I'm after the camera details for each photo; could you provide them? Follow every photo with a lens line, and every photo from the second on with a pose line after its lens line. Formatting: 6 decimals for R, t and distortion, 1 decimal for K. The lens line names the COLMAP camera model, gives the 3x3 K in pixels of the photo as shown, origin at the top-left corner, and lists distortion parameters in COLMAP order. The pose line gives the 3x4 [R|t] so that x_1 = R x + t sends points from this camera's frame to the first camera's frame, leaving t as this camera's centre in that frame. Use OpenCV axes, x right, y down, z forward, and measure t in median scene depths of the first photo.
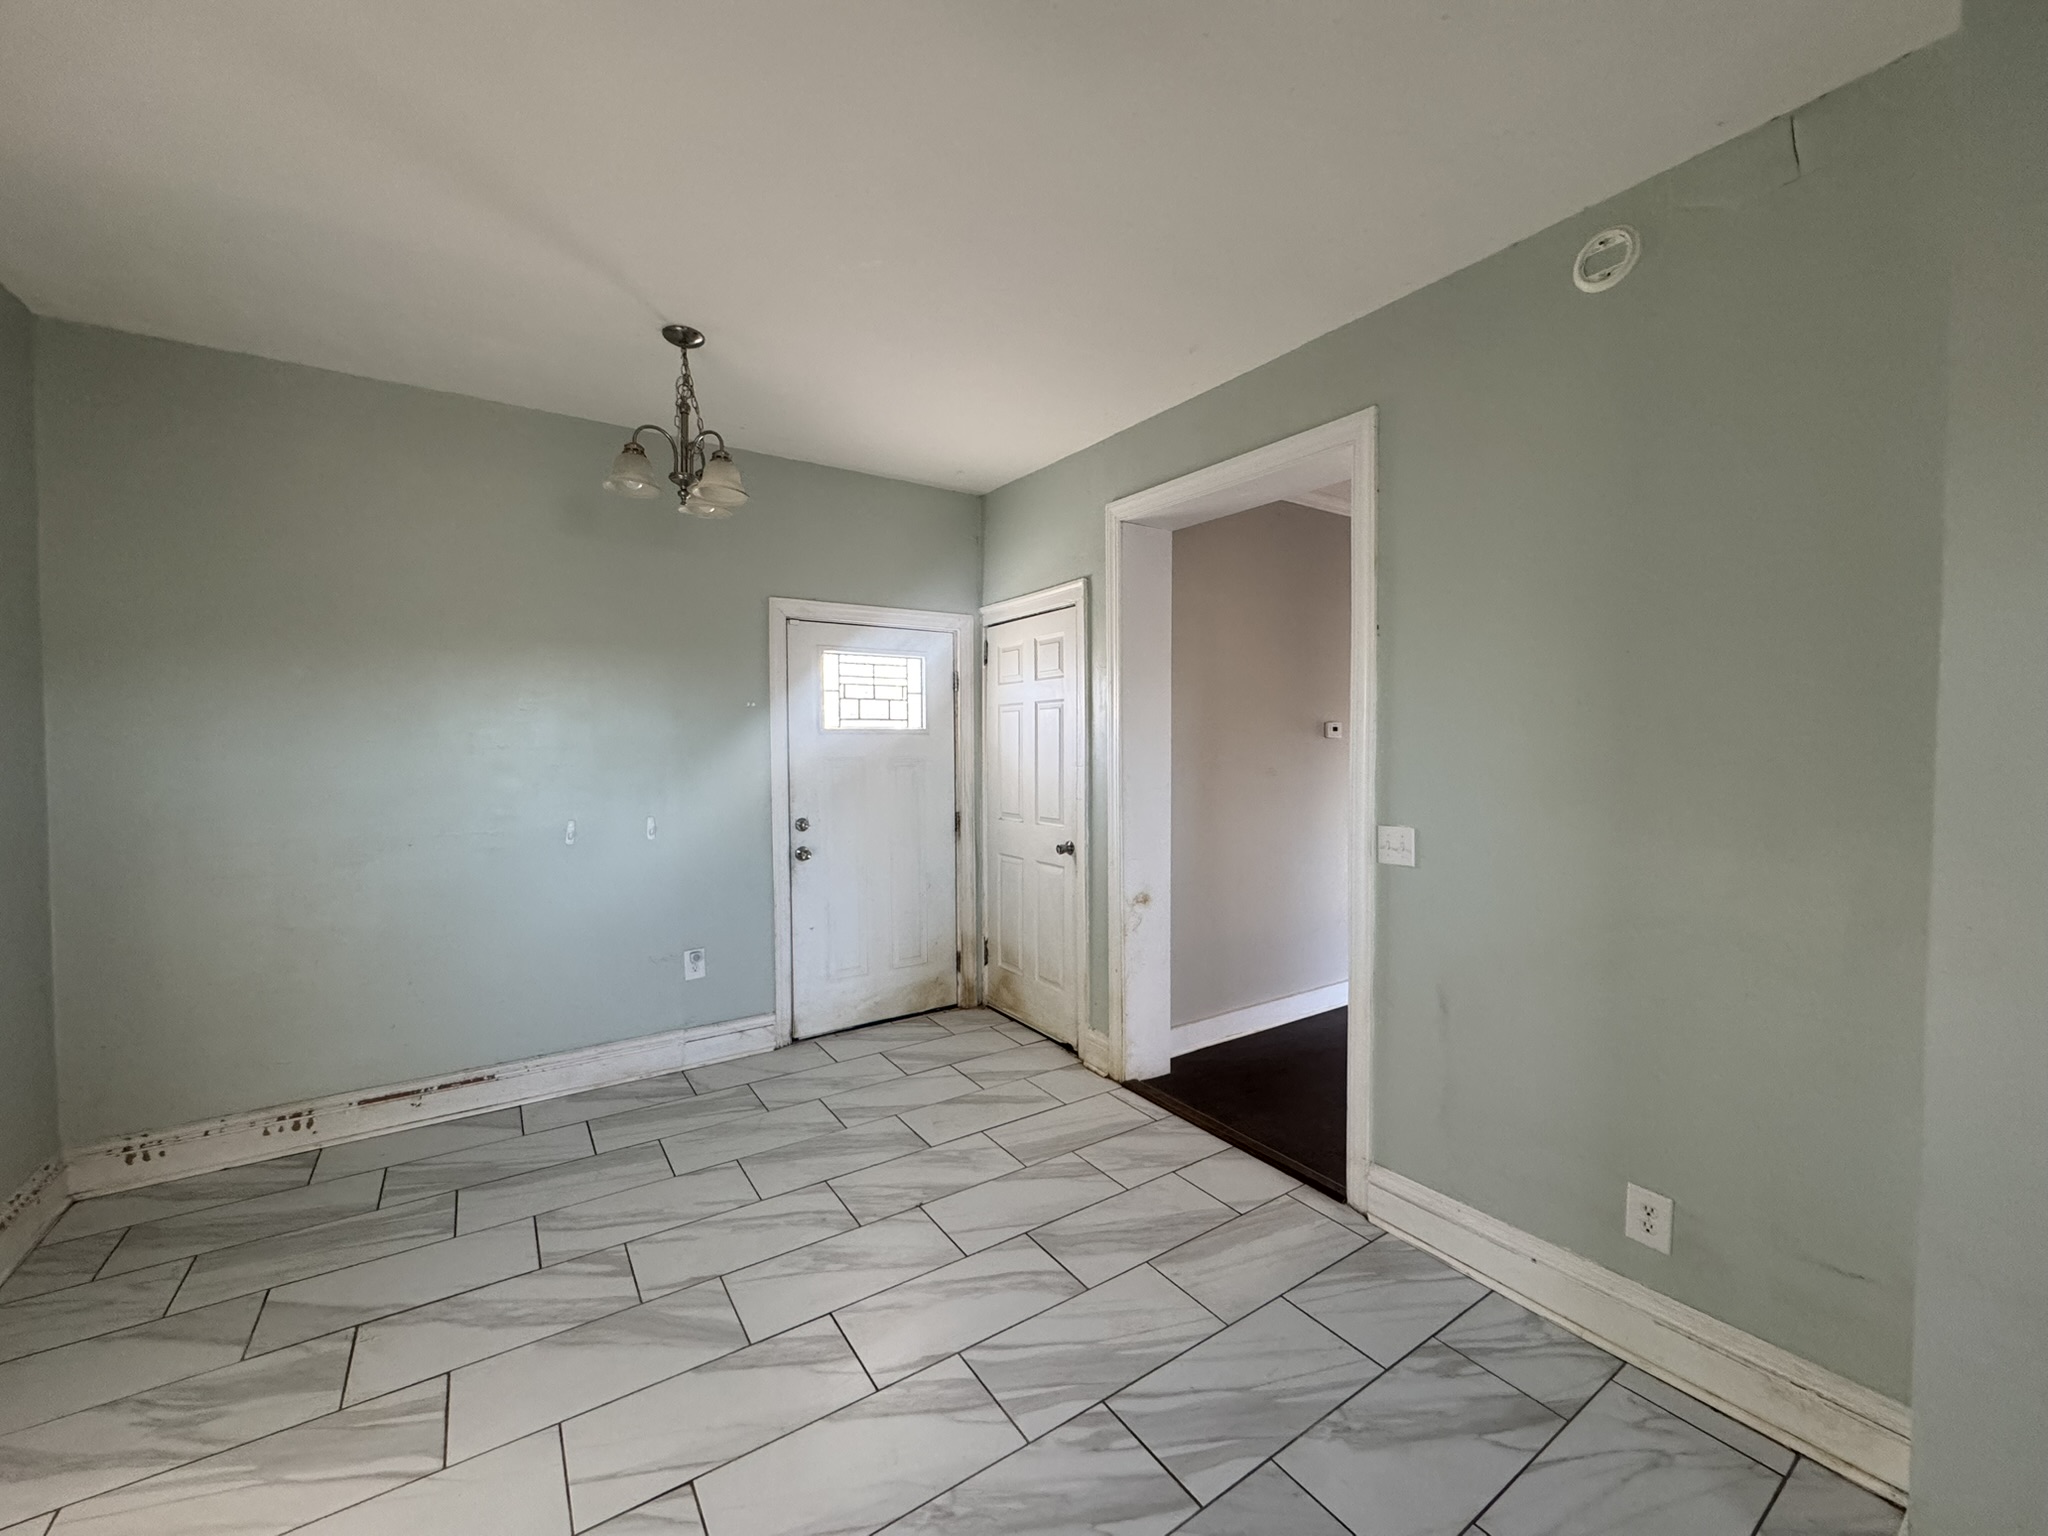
lens RADIAL K [[811.9, 0, 1022.4], [0, 811.9, 769.0], [0, 0, 1]] dist [-0.001064, -0.000081]
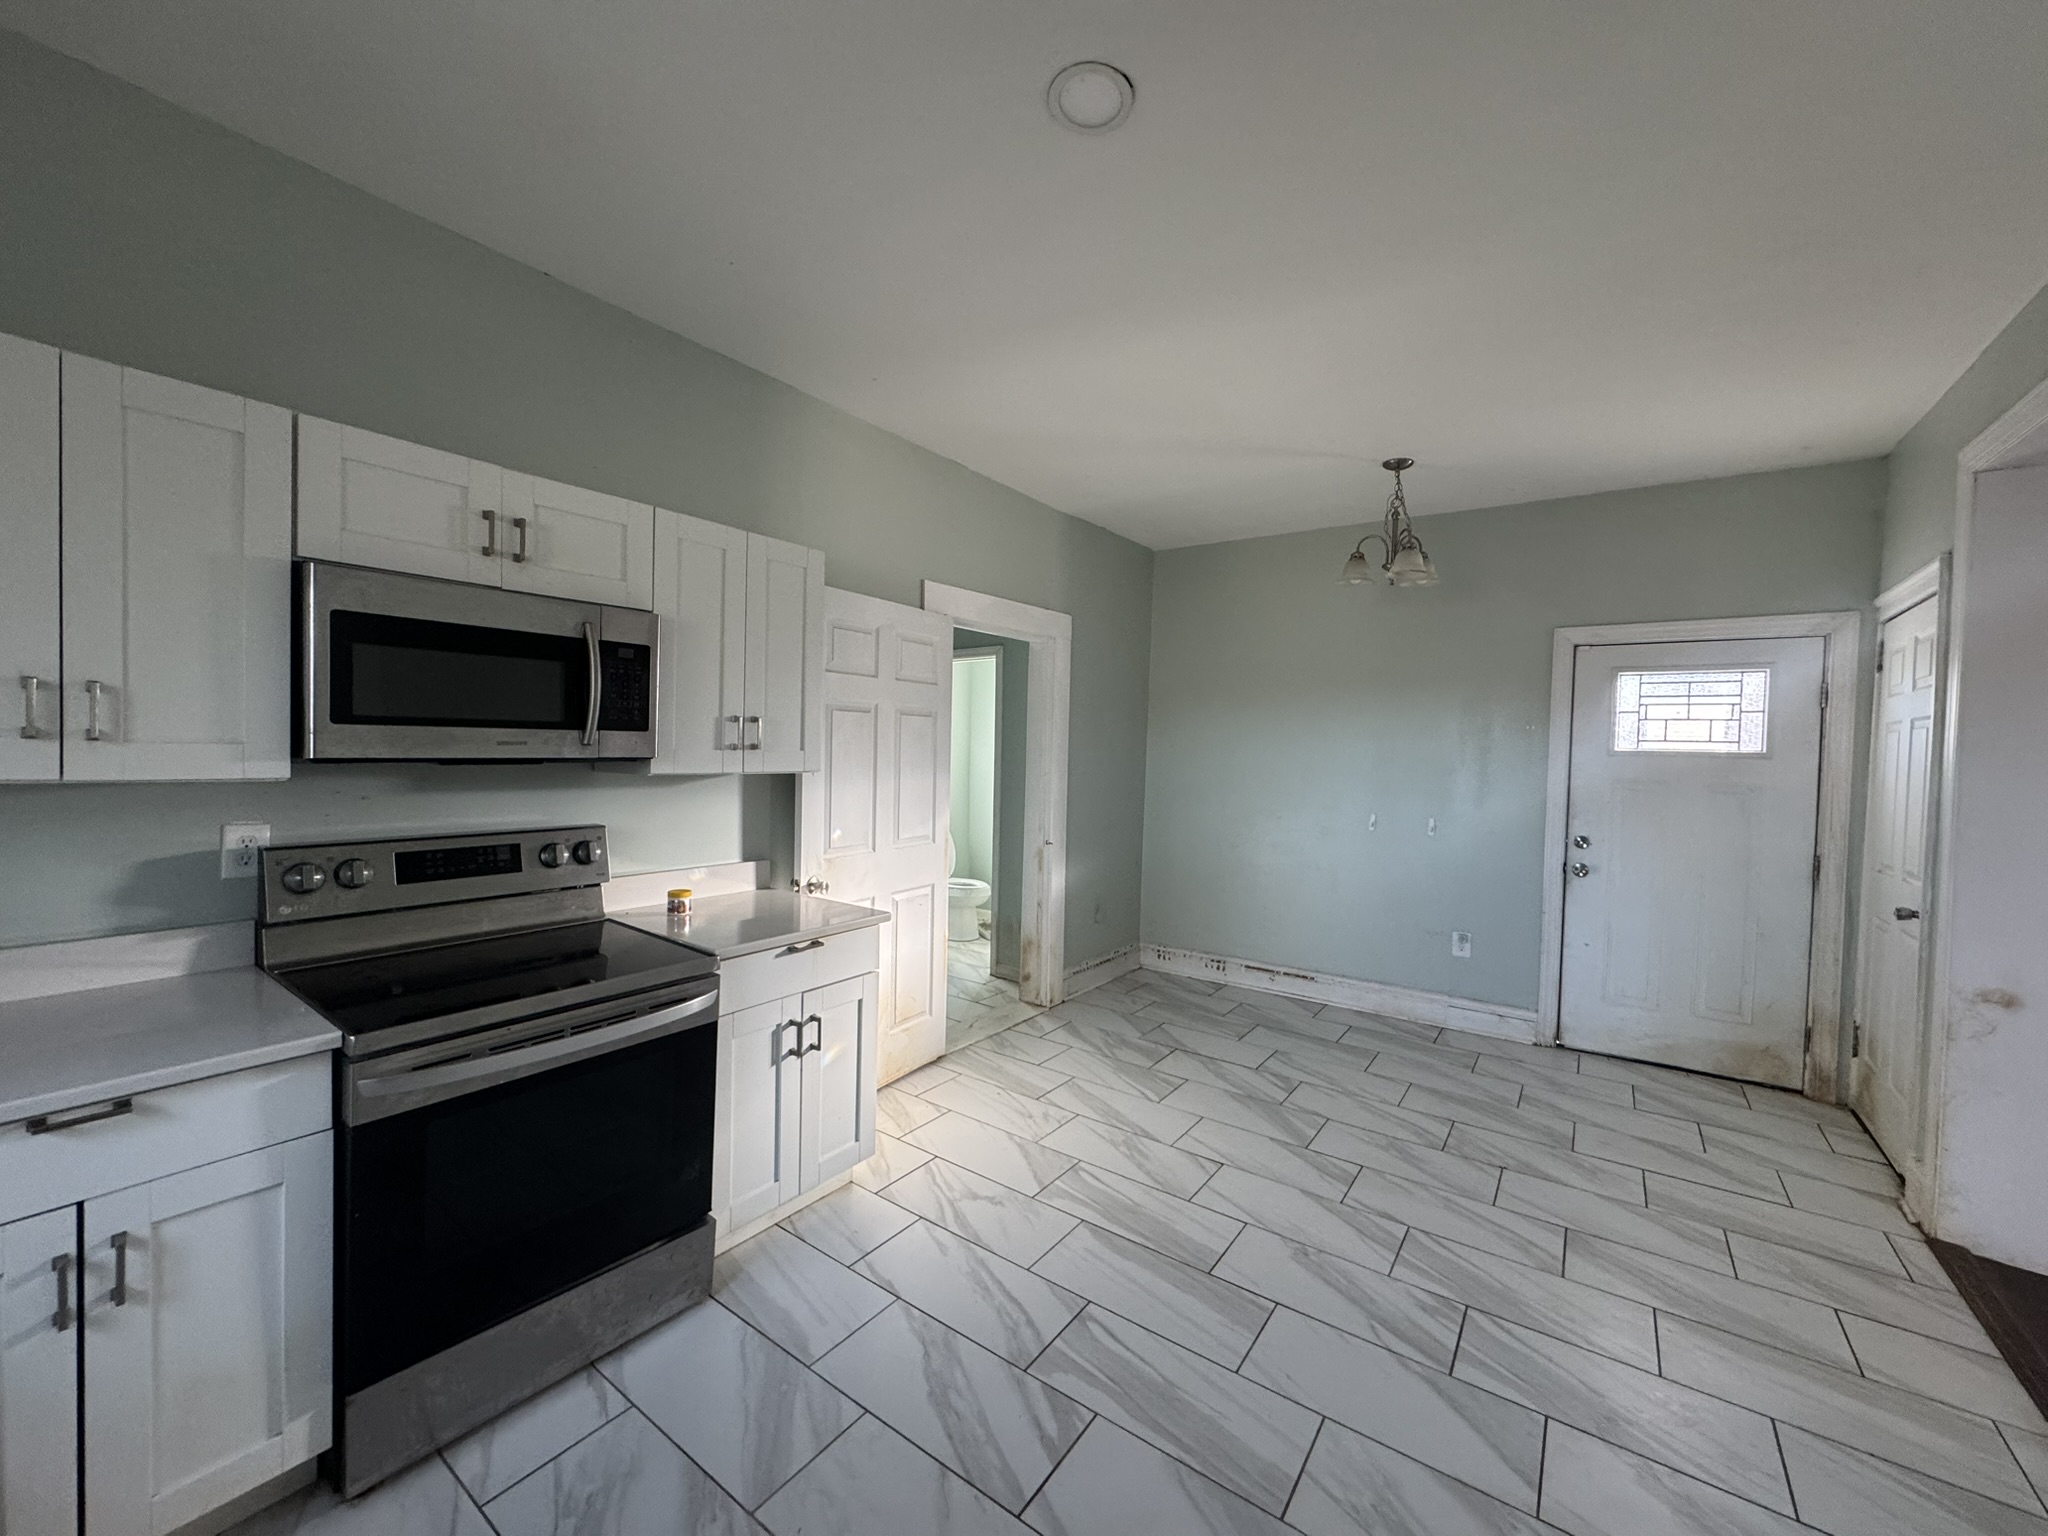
lens RADIAL K [[811.9, 0, 1022.4], [0, 811.9, 769.0], [0, 0, 1]] dist [-0.001064, -0.000081]
pose [[0.350243, 0.036470, -0.935949, 0.525717], [-0.060151, 0.998055, 0.016381, 0.001317], [0.934725, 0.050561, 0.351755, -0.045062]]
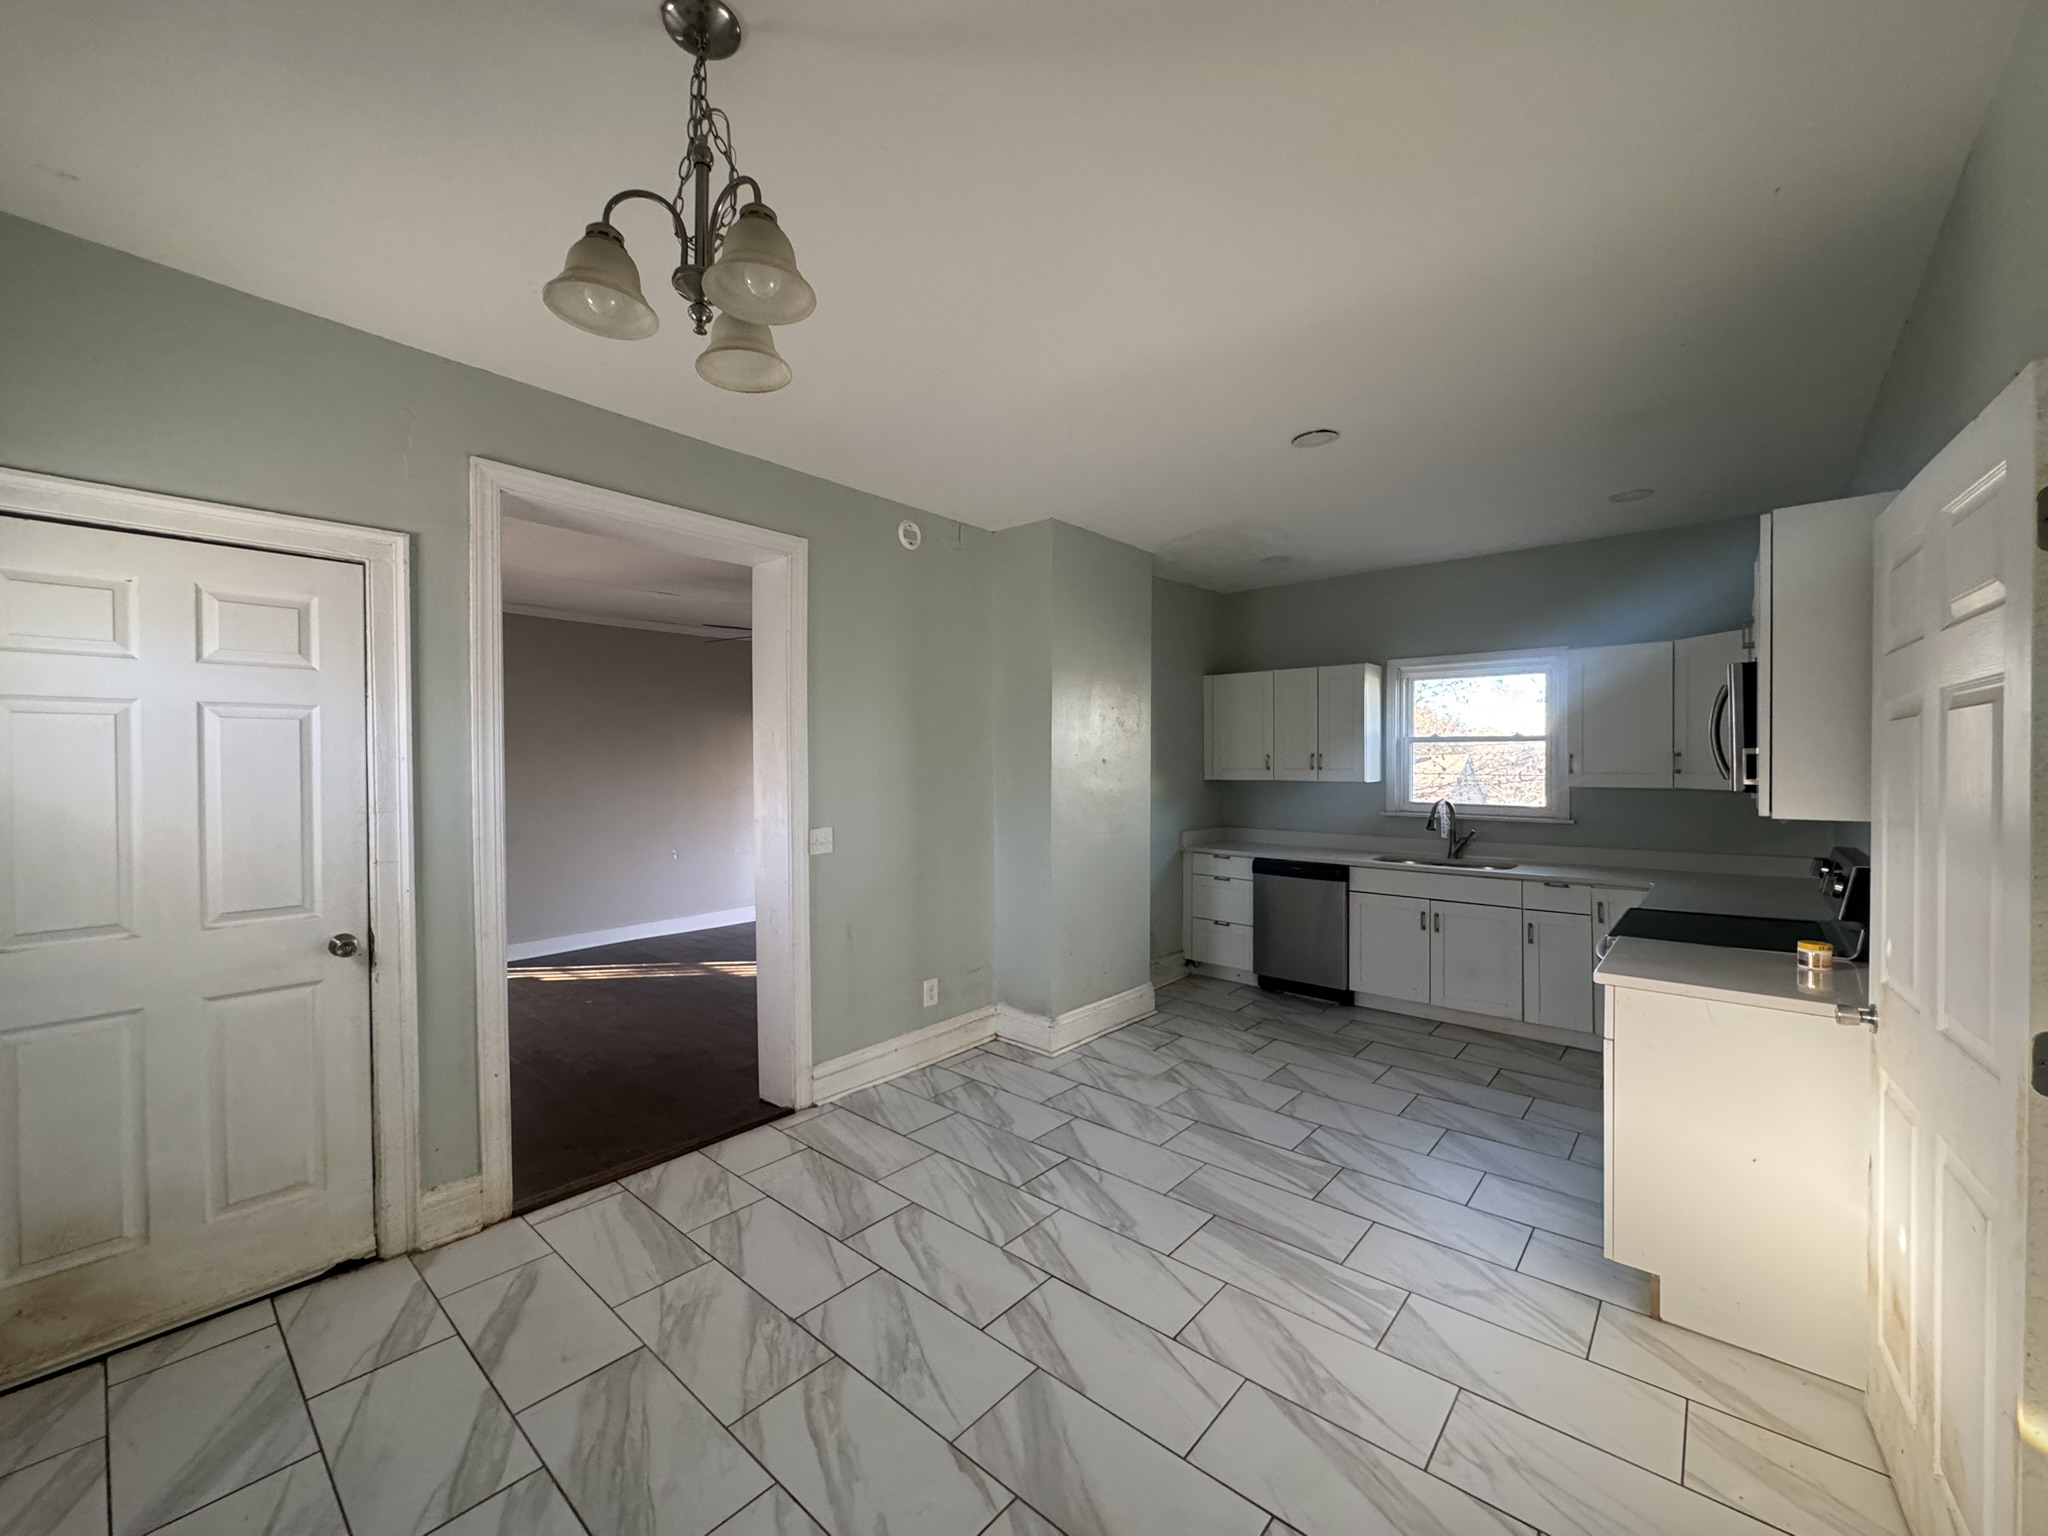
lens RADIAL K [[811.9, 0, 1022.4], [0, 811.9, 769.0], [0, 0, 1]] dist [-0.001064, -0.000081]
pose [[-0.261374, -0.004710, 0.965226, -0.778199], [0.033749, 0.999332, 0.014016, -0.033338], [-0.964647, 0.036239, -0.261040, 0.748167]]
